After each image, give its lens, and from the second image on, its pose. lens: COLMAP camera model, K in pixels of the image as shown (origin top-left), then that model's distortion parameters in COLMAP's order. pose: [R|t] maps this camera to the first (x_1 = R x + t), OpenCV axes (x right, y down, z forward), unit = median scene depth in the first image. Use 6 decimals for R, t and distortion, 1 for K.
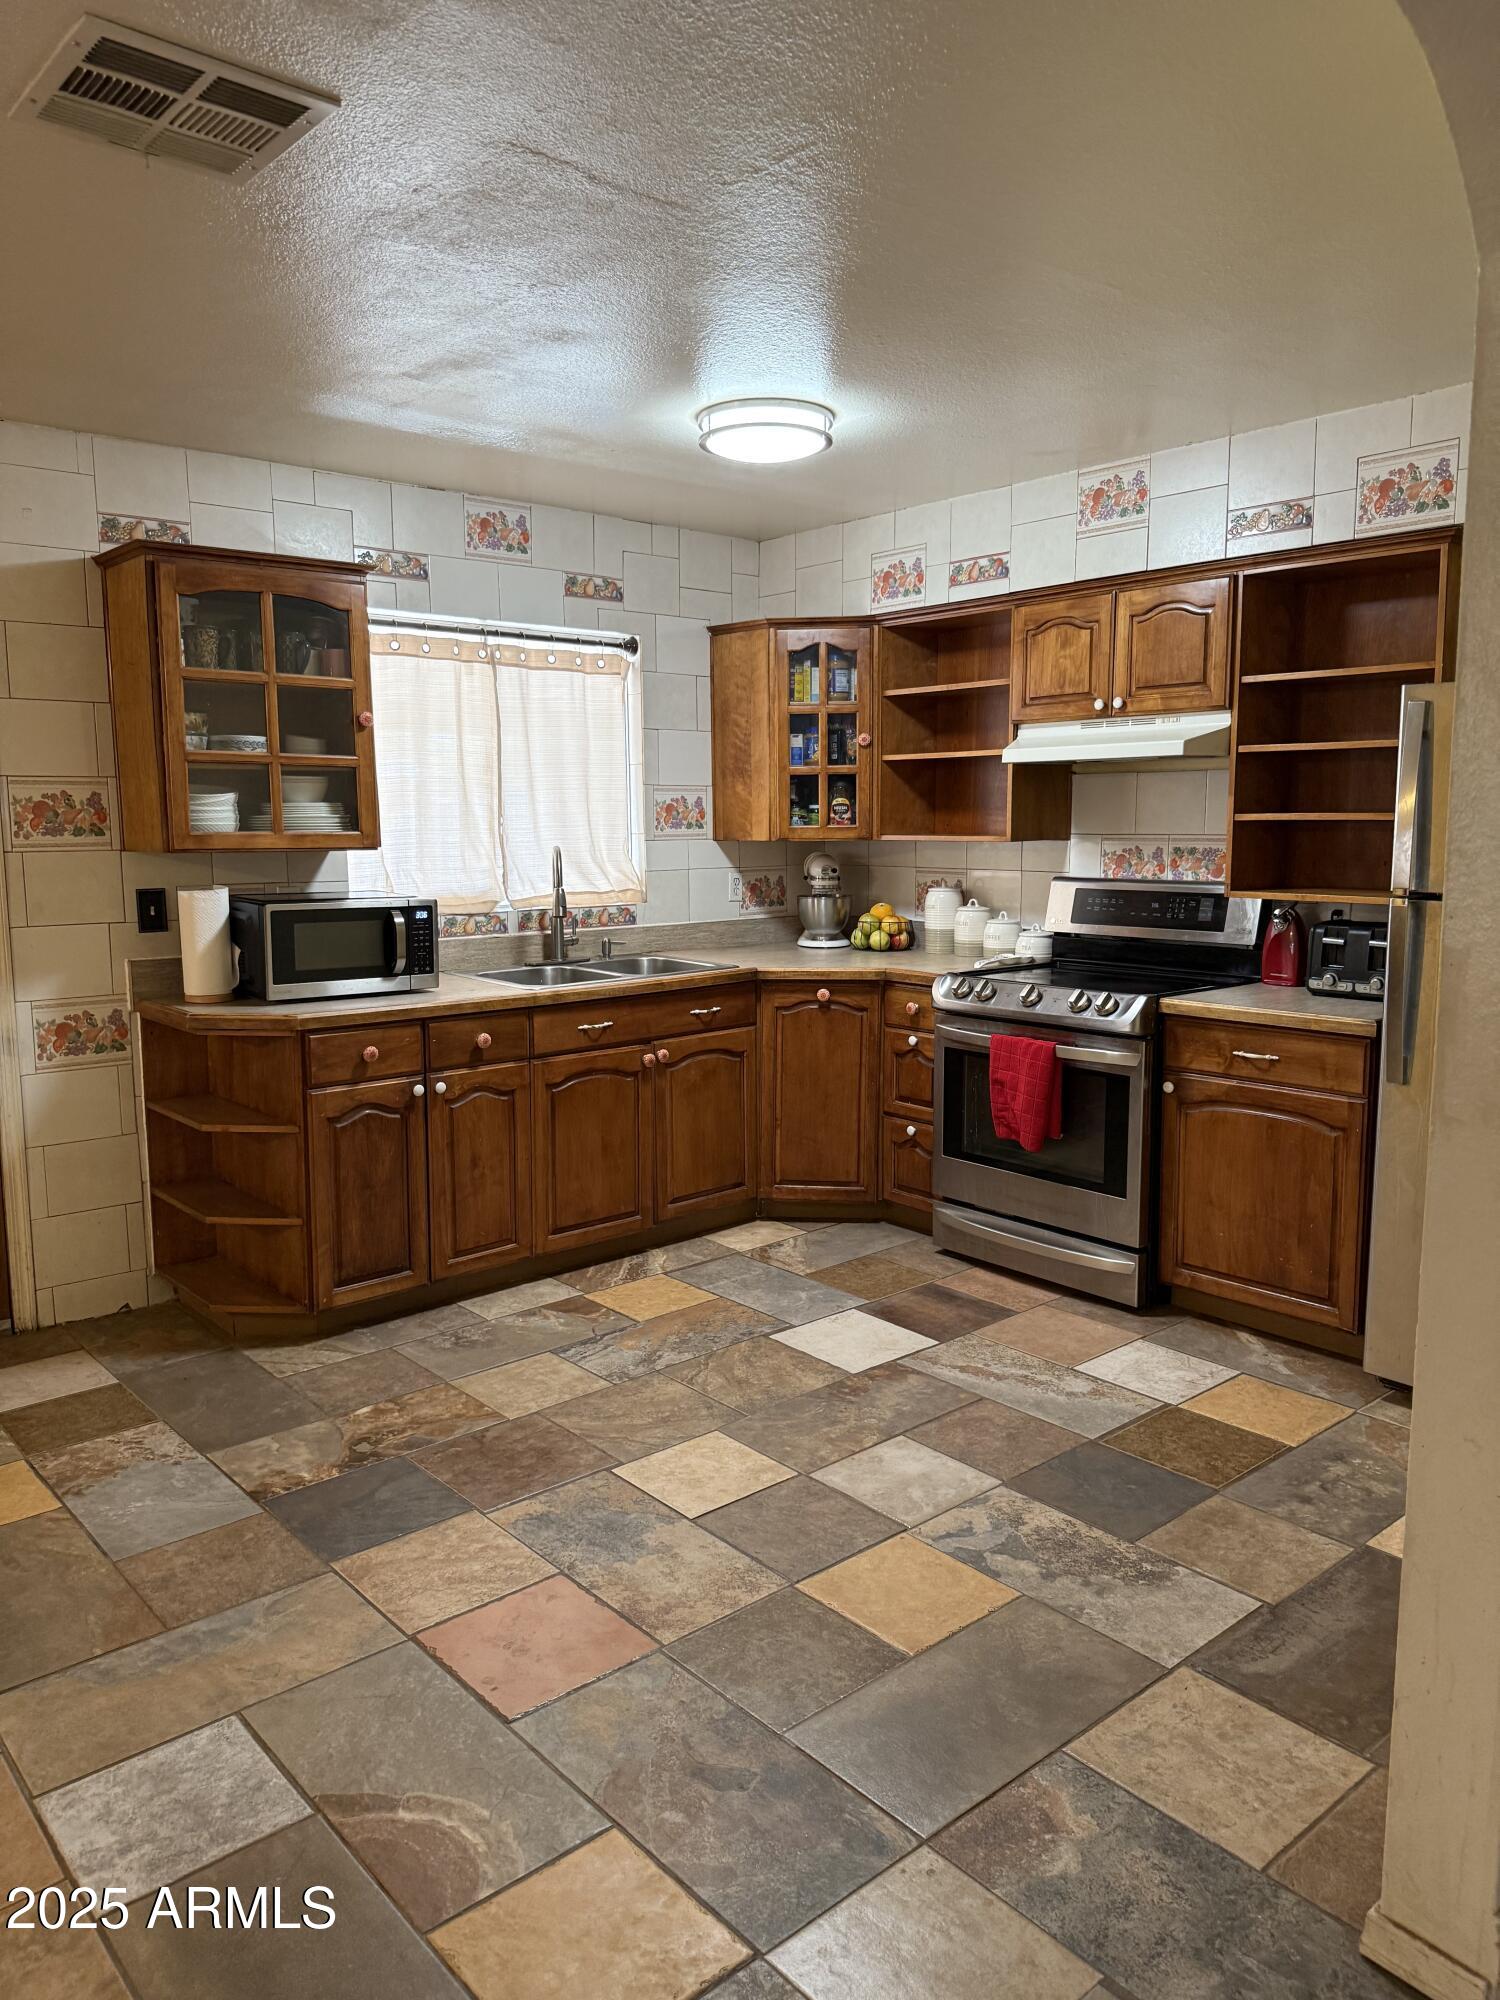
lens RADIAL K [[1400.9, 0, 752.5], [0, 1400.9, 1004.8], [0, 0, 1]] dist [0.184782, -0.371283]
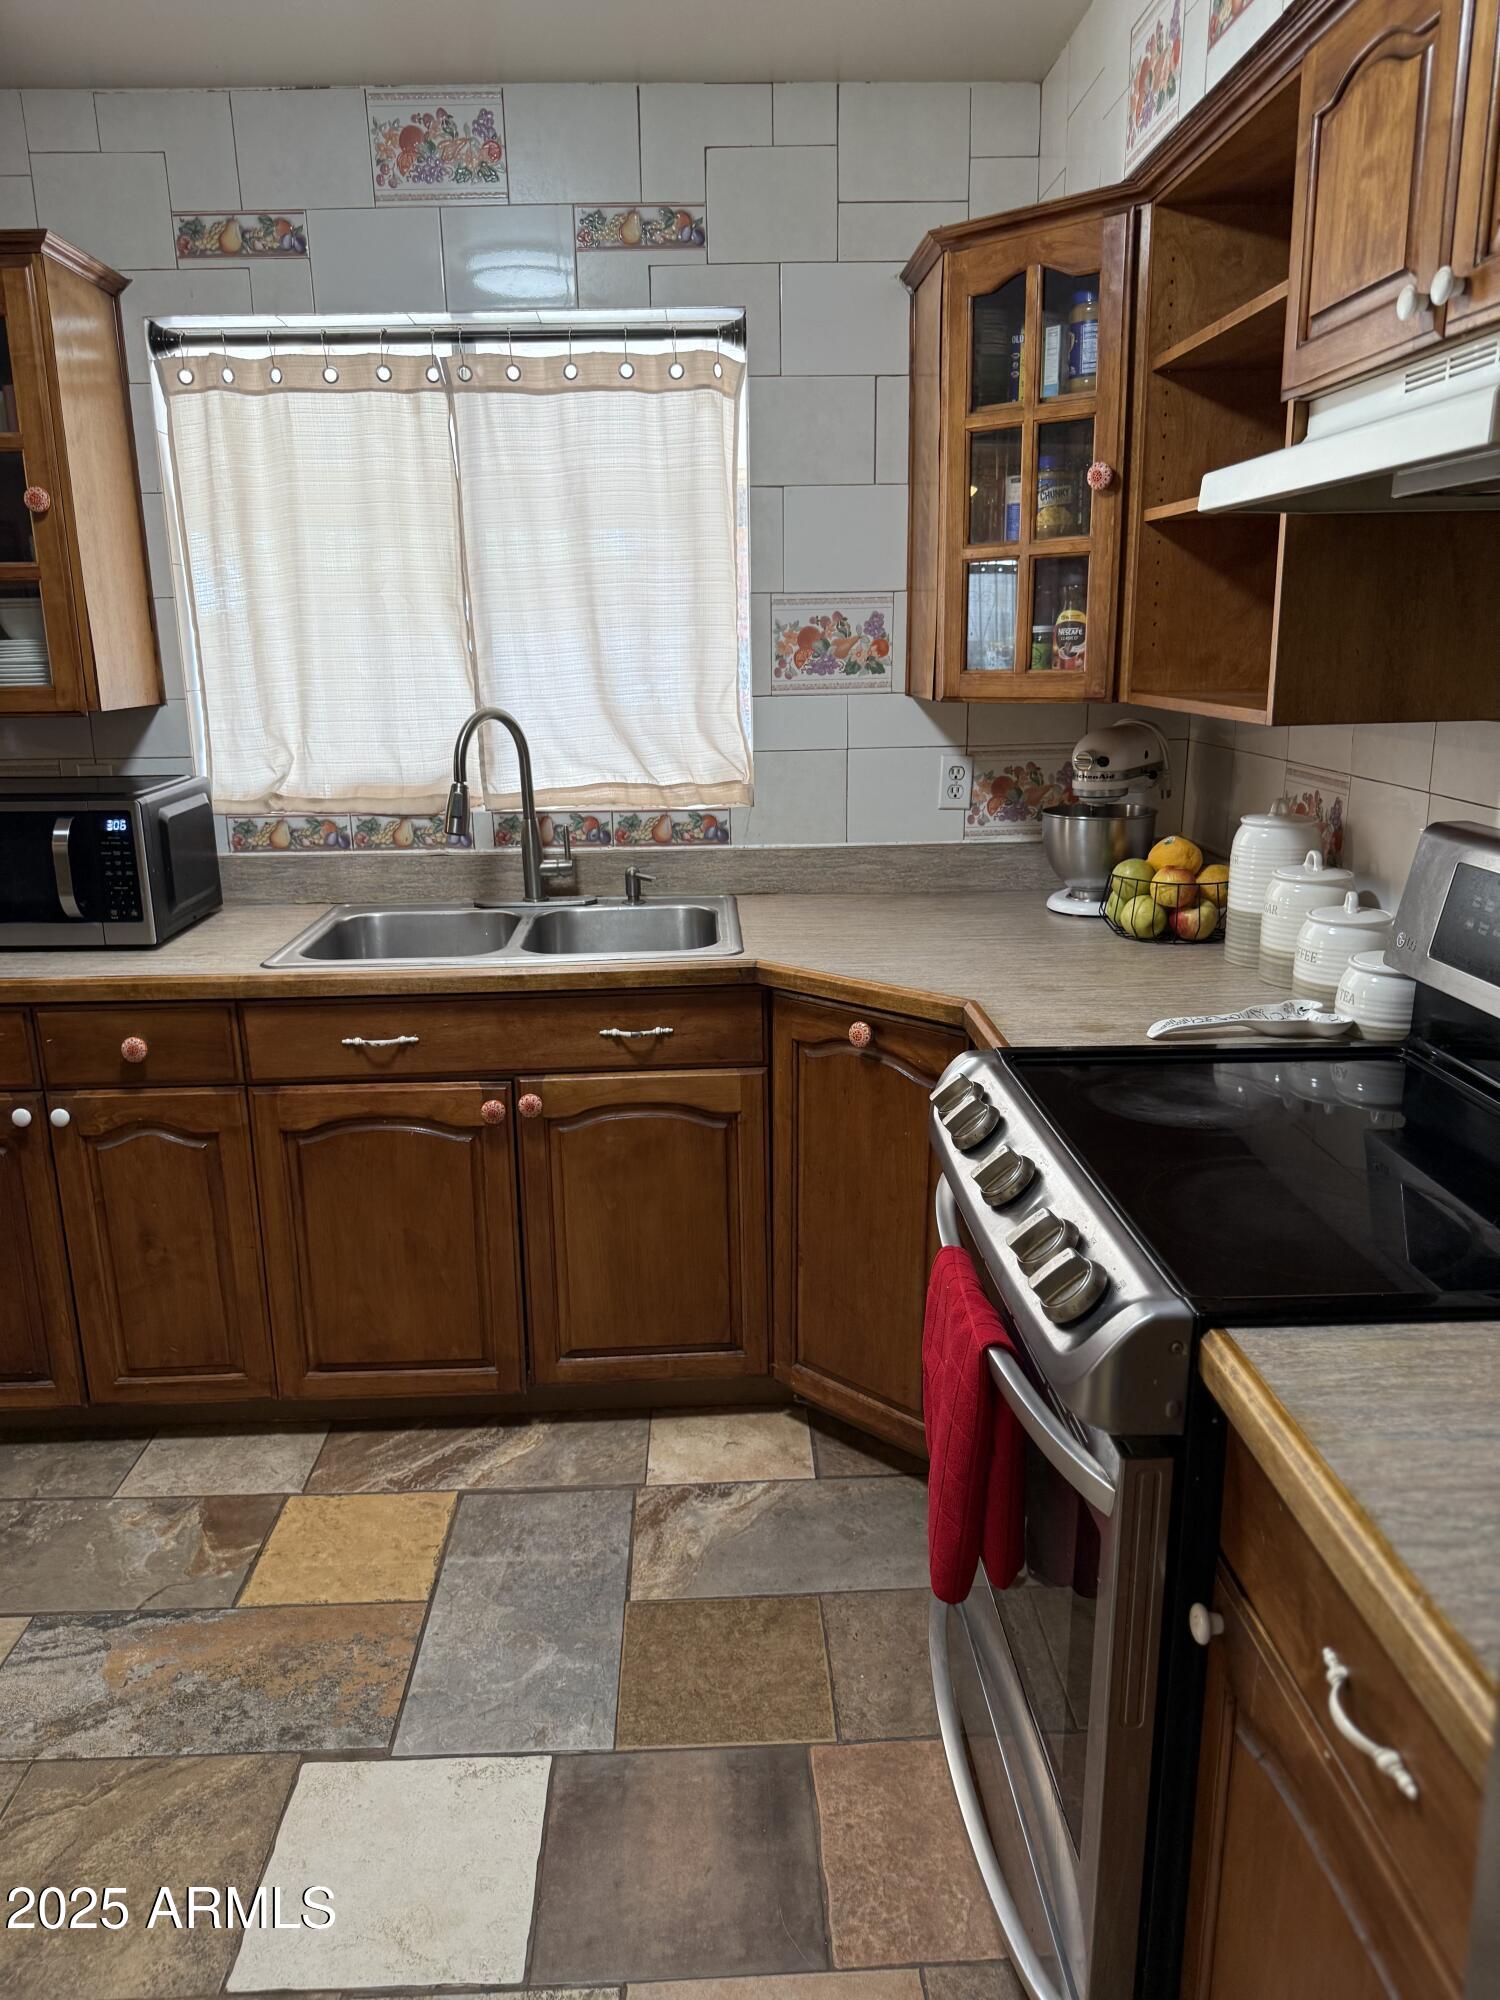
lens RADIAL K [[1409.1, 0, 738.2], [0, 1409.1, 1011.6], [0, 0, 1]] dist [0.083495, -0.129356]
pose [[0.771492, 0.156786, -0.616619, 0.354947], [-0.075535, 0.984878, 0.155915, -0.098159], [0.631740, -0.073711, 0.771668, 0.672770]]
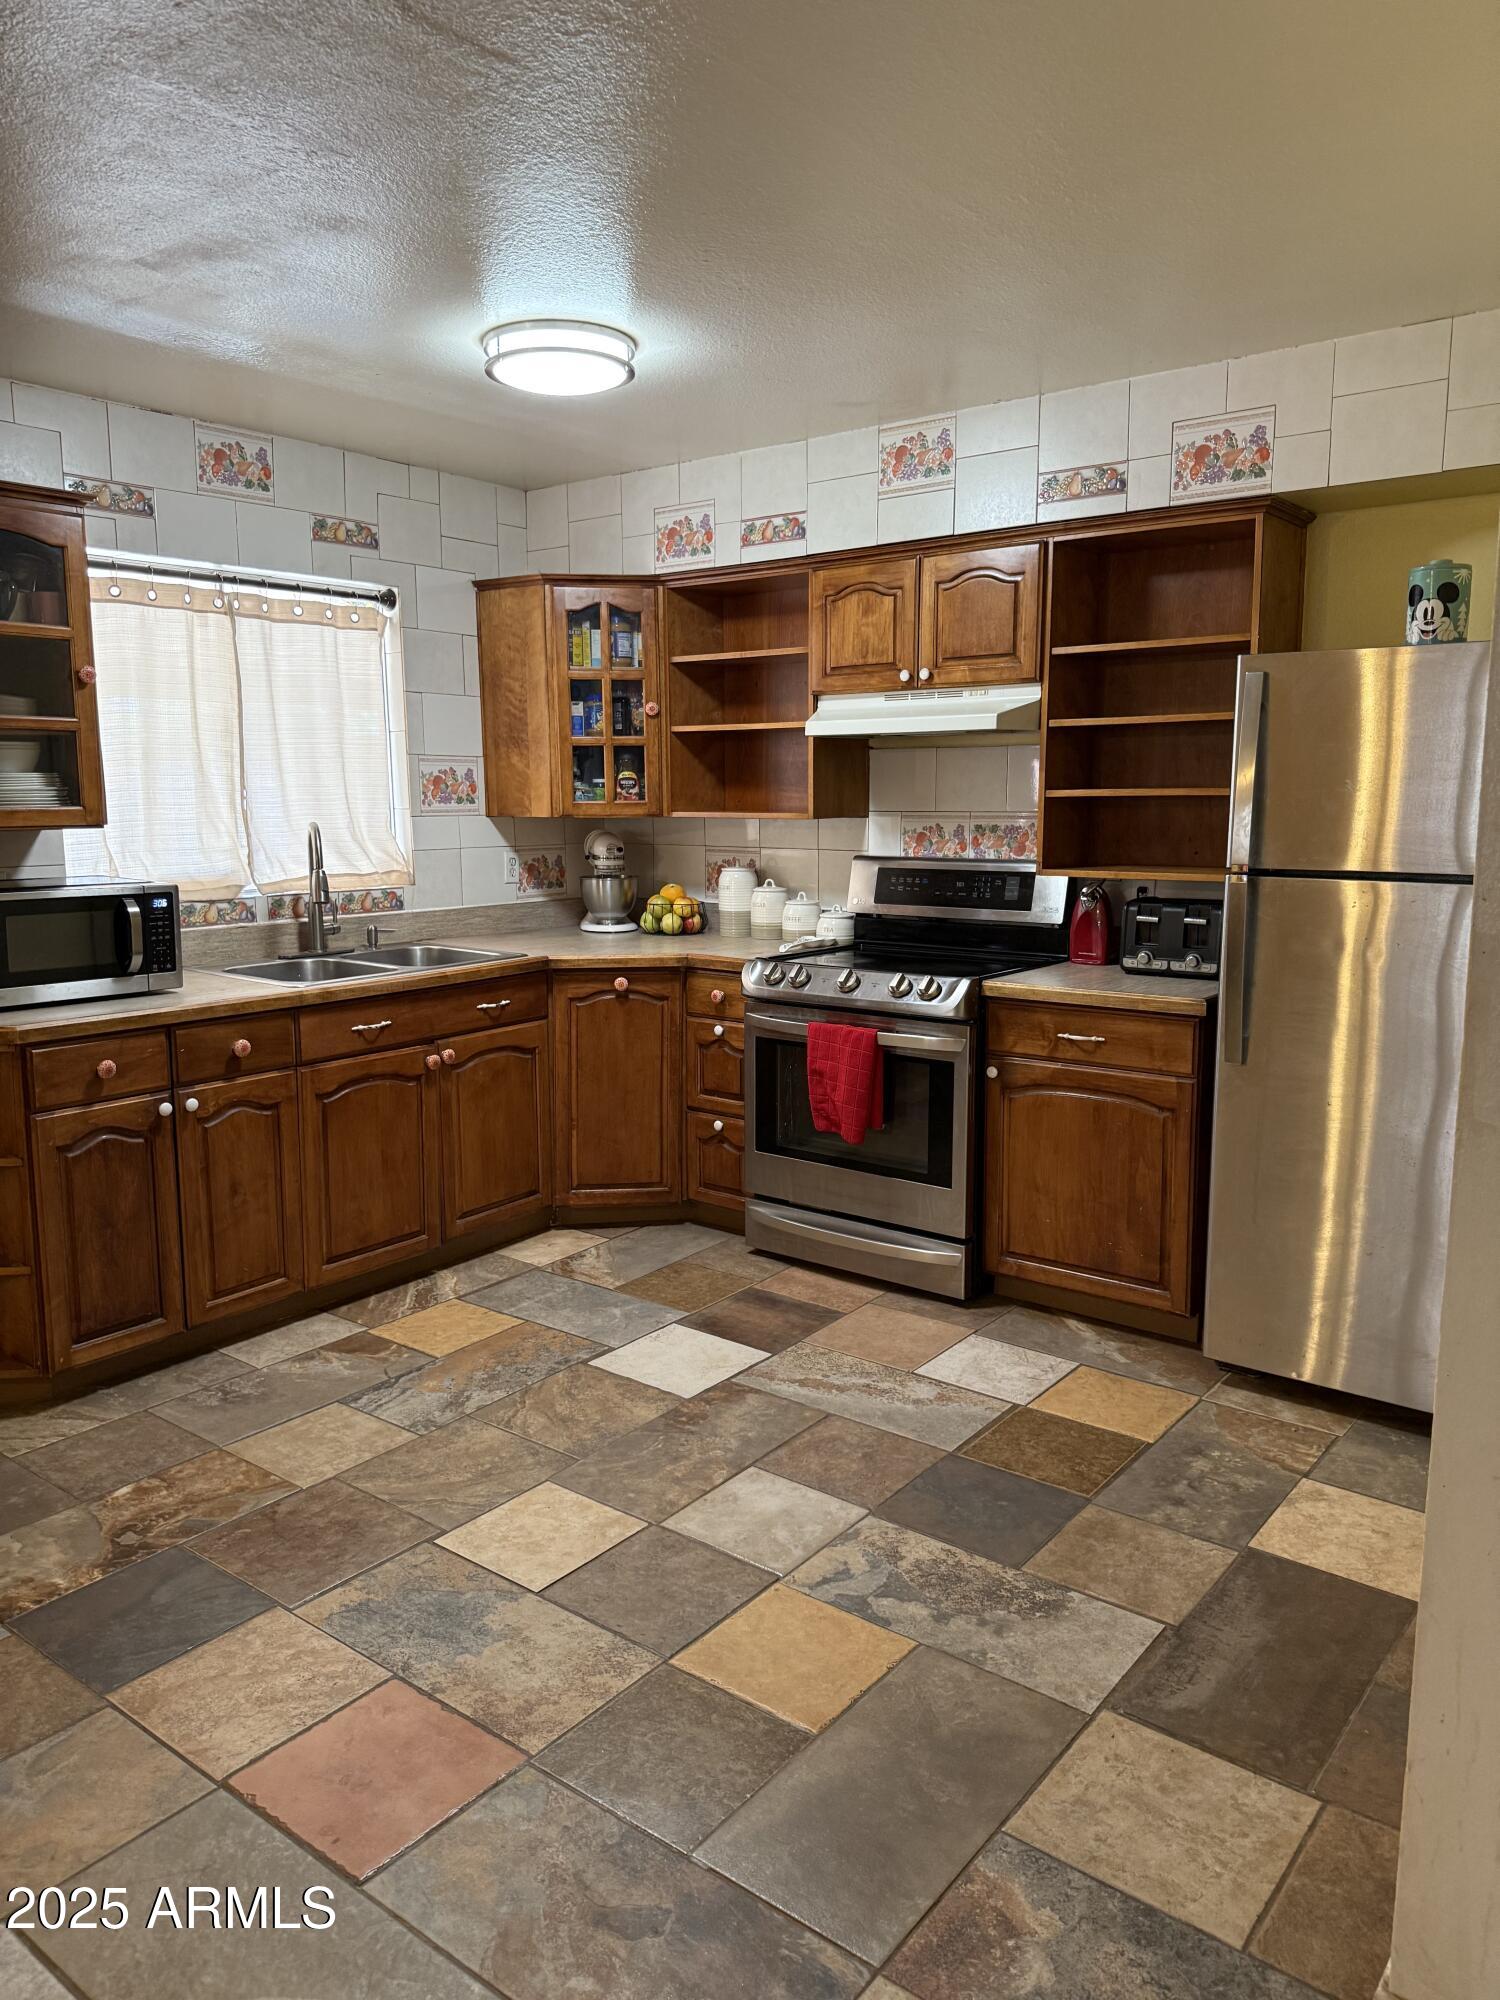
lens RADIAL K [[1401.1, 0, 746.5], [0, 1401.1, 1004.9], [0, 0, 1]] dist [0.178010, -0.378268]
pose [[0.981486, -0.027419, 0.189563, -0.049901], [0.024454, 0.999540, 0.017962, -0.008776], [-0.189968, -0.012994, 0.981704, 0.080898]]
